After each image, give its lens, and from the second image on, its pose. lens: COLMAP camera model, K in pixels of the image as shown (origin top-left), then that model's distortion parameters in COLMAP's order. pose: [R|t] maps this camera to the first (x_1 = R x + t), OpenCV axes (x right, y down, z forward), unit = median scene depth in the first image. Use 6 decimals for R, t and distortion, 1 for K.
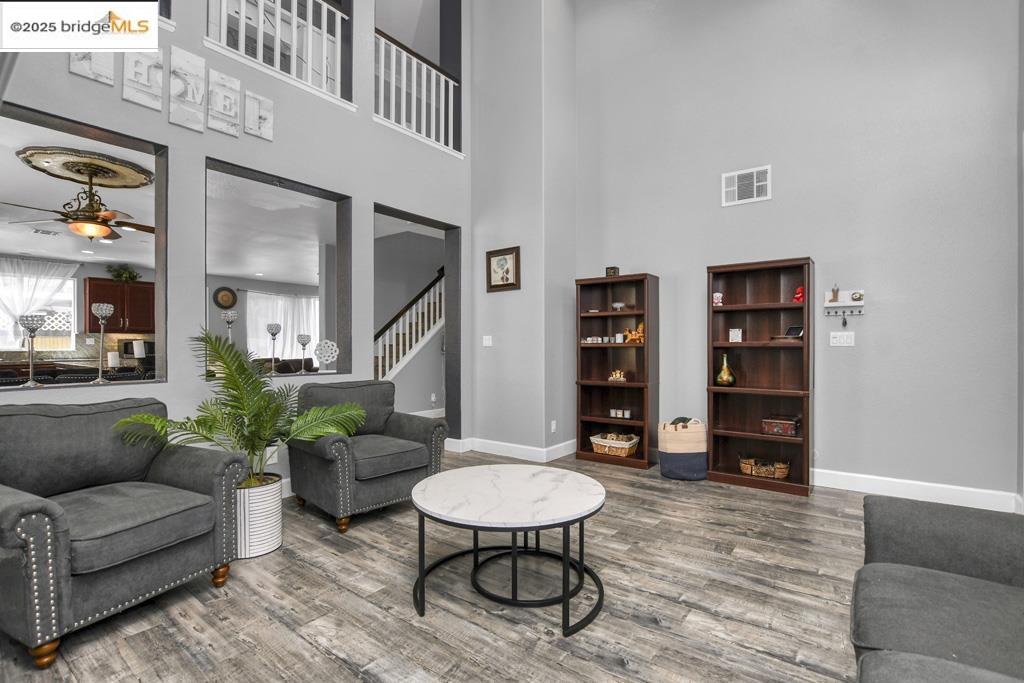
lens RADIAL K [[506.2, 0, 512.0], [0, 506.2, 341.5], [0, 0, 1]] dist [-0.026259, 0.000221]
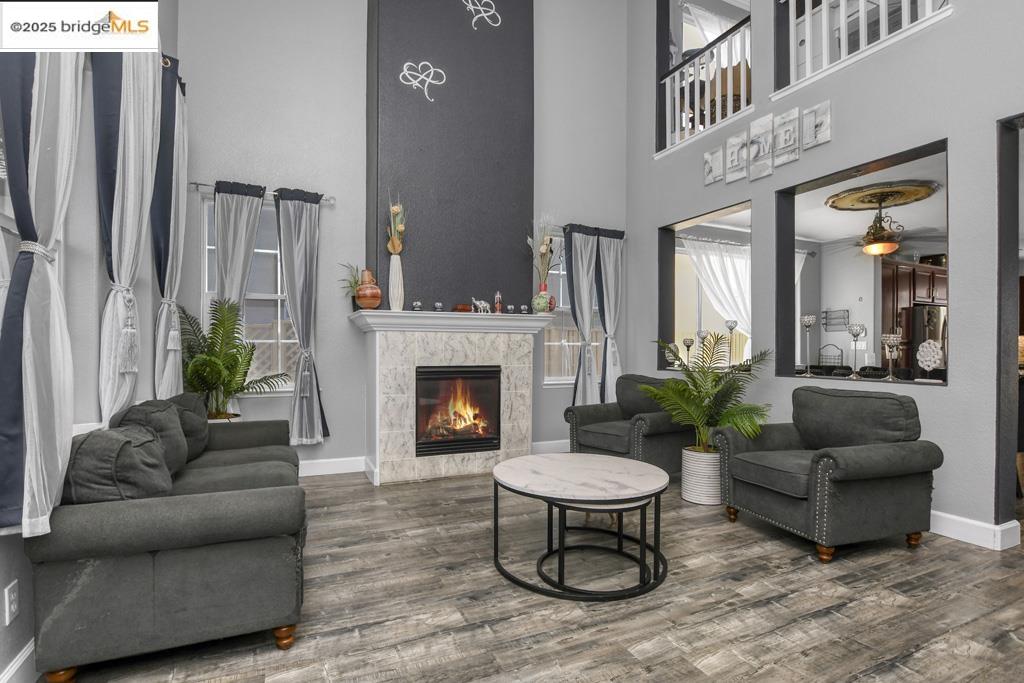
lens RADIAL K [[490.3, 0, 498.7], [0, 490.3, 348.1], [0, 0, 1]] dist [-0.020167, 0.000152]
pose [[-0.504193, 0.001115, -0.863590, 1.083245], [0.005244, 0.999985, -0.001770, 0.013742], [0.863575, -0.005421, -0.504191, 1.462735]]
